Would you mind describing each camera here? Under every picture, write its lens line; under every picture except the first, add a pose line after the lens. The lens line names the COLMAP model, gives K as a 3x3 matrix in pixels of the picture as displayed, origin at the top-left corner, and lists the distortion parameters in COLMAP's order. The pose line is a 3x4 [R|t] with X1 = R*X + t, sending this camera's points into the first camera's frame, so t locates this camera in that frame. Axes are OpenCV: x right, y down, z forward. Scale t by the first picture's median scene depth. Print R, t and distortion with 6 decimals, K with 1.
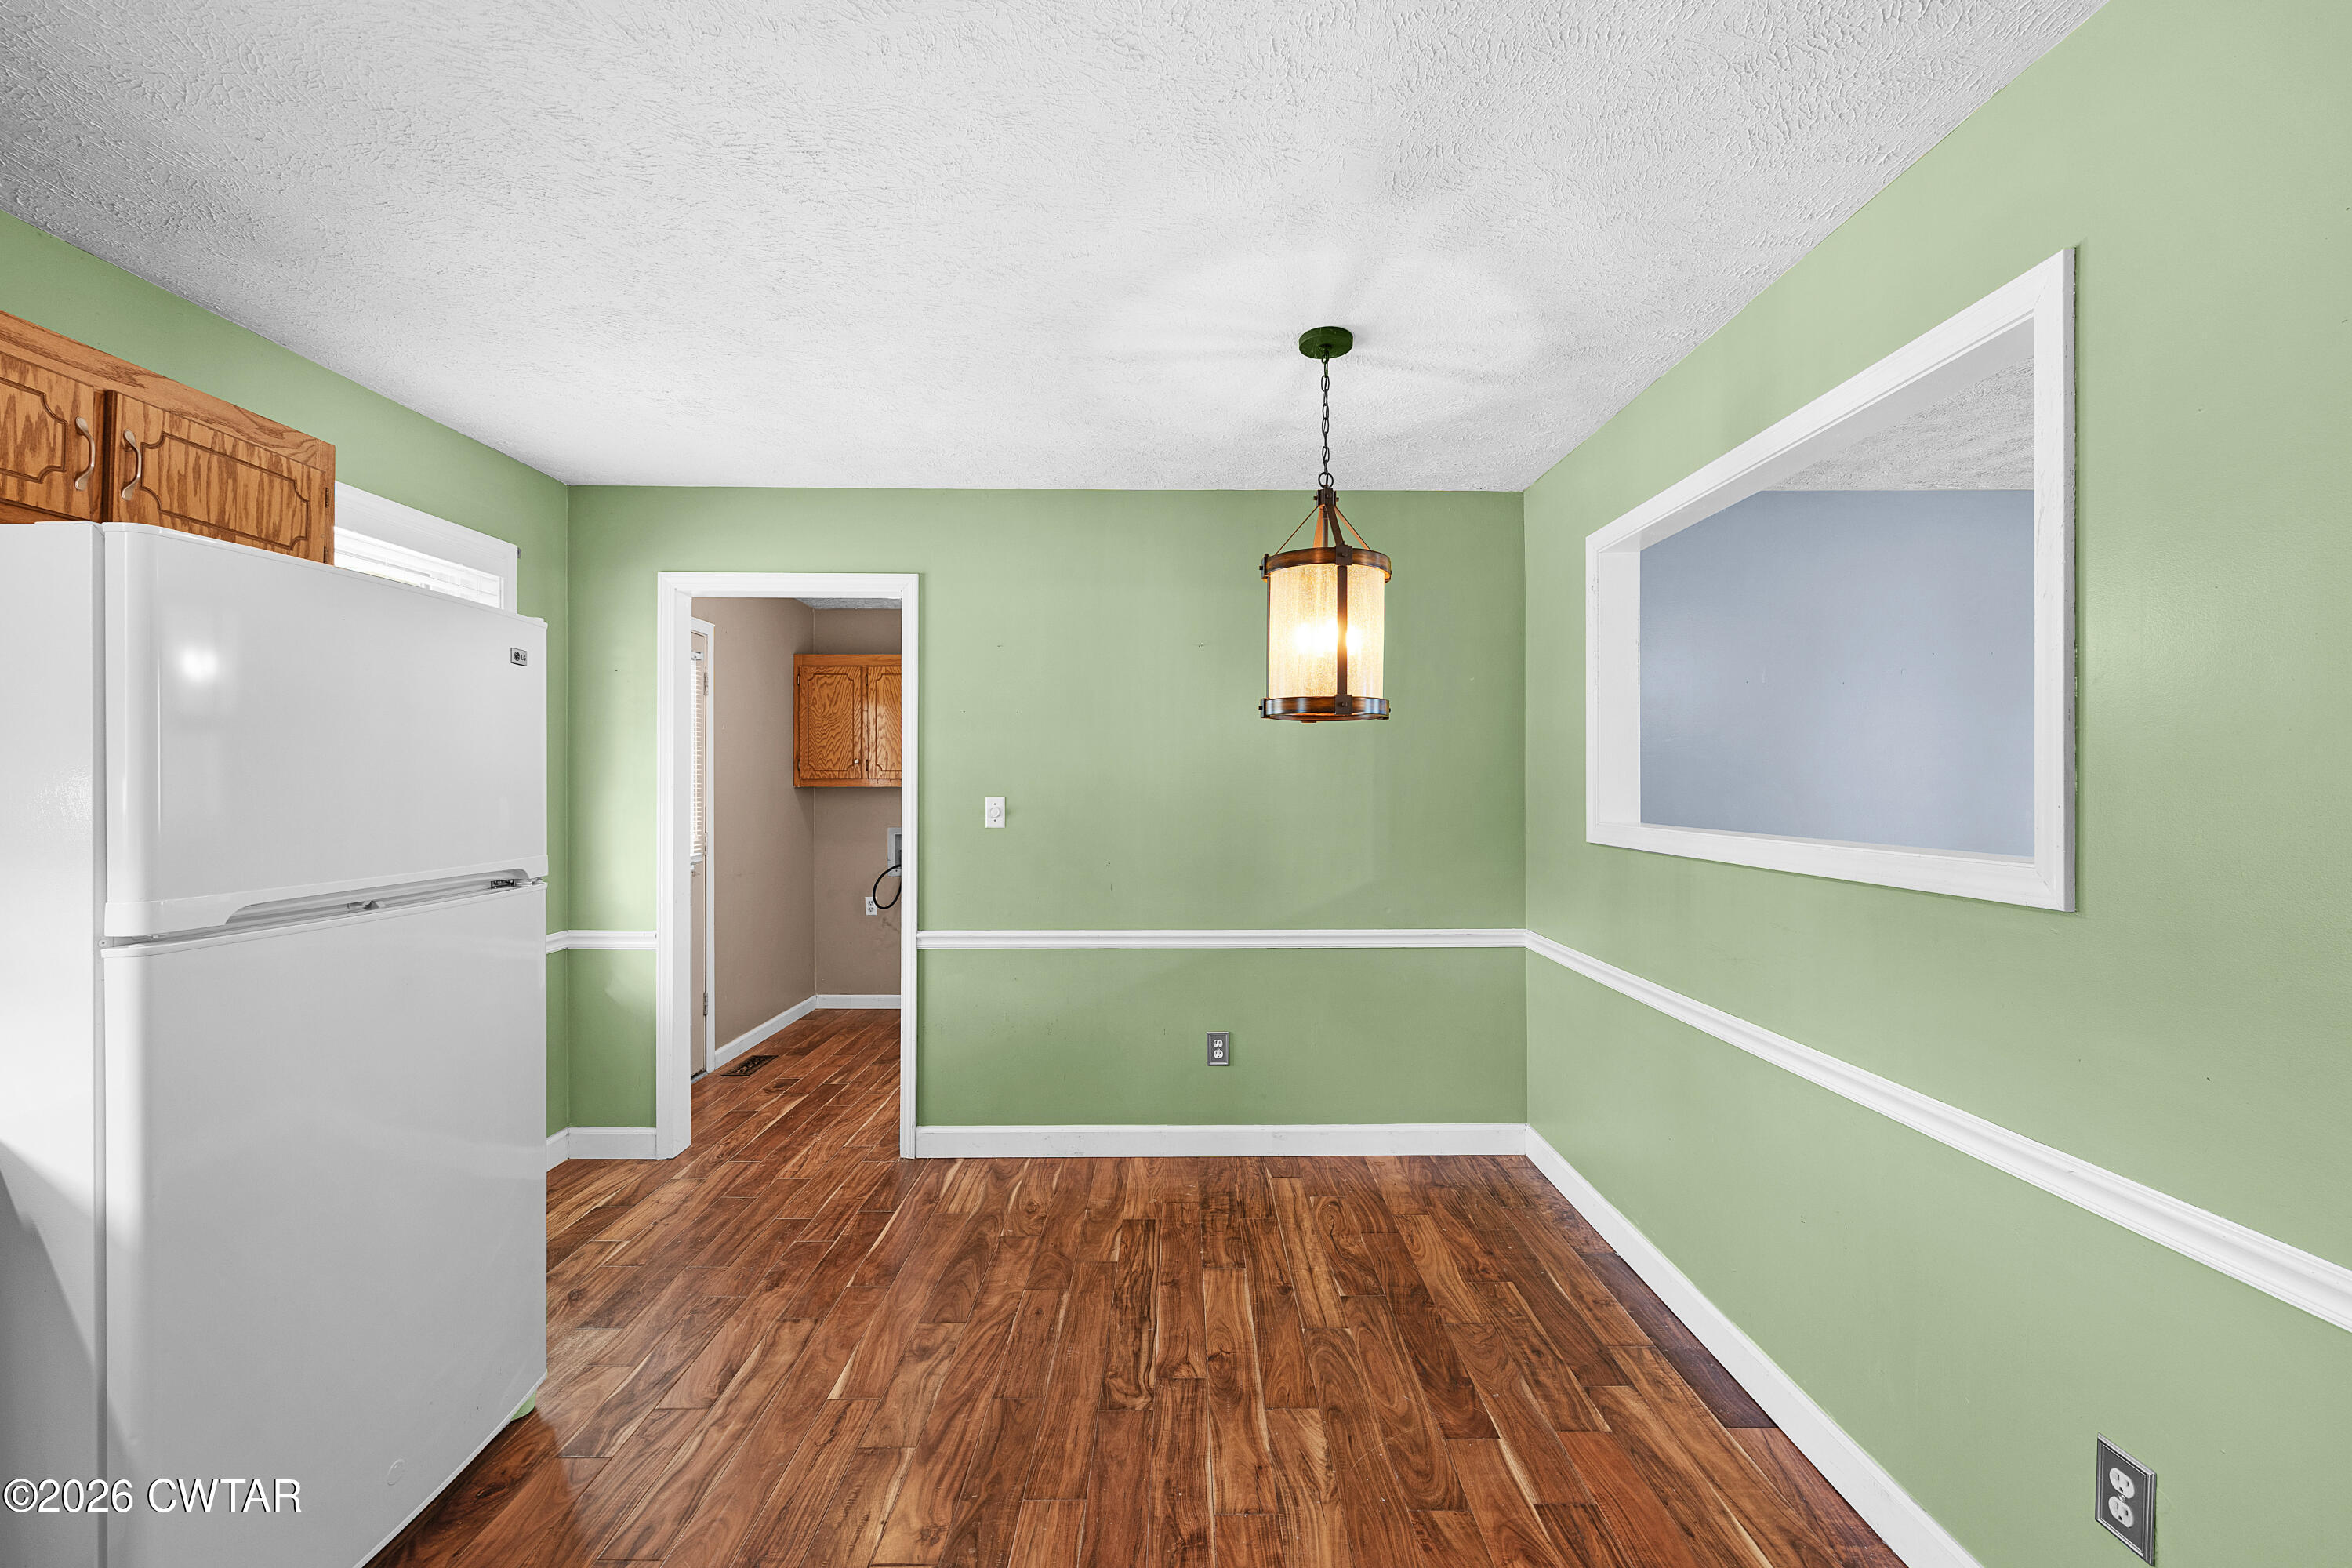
lens RADIAL K [[966.2, 0, 1184.9], [0, 966.2, 782.6], [0, 0, 1]] dist [-0.001773, -0.000210]
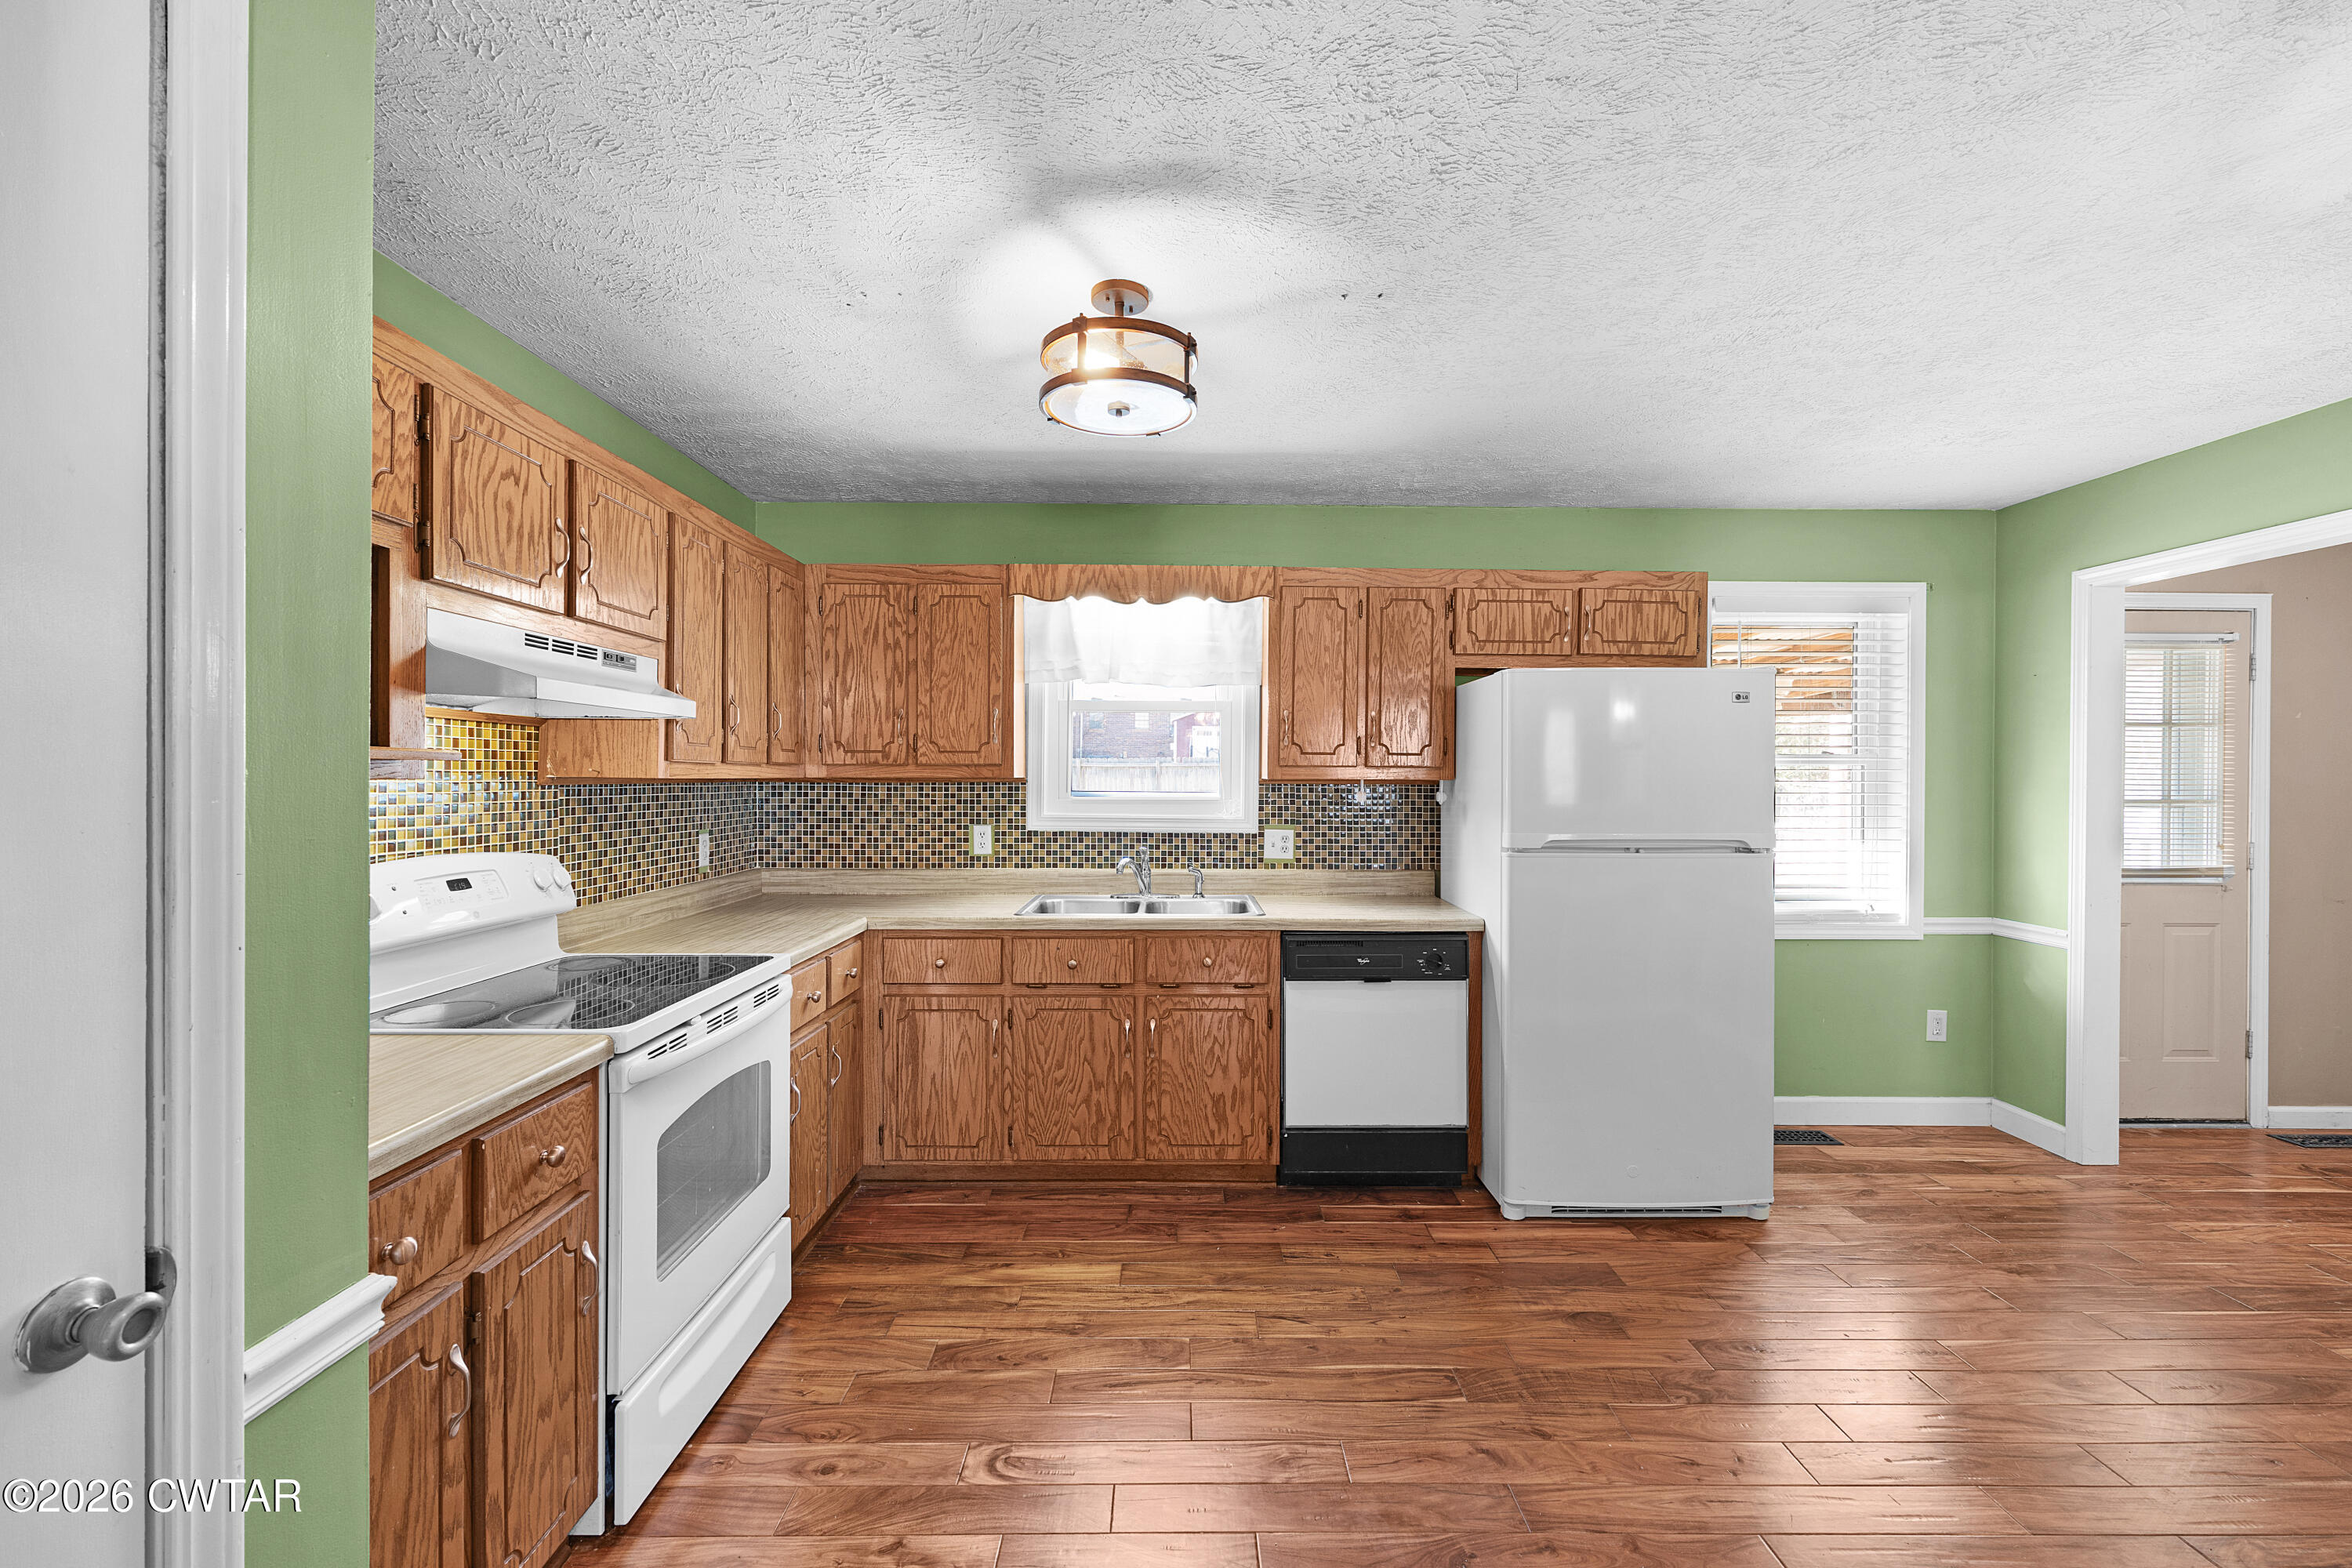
lens RADIAL K [[966.2, 0, 1181.2], [0, 966.2, 783.2], [0, 0, 1]] dist [-0.001773, -0.000210]
pose [[-0.012444, 0.002038, -0.999920, 0.524011], [-0.003309, 0.999992, 0.002079, 0.001369], [0.999917, 0.003334, -0.012437, 0.104082]]
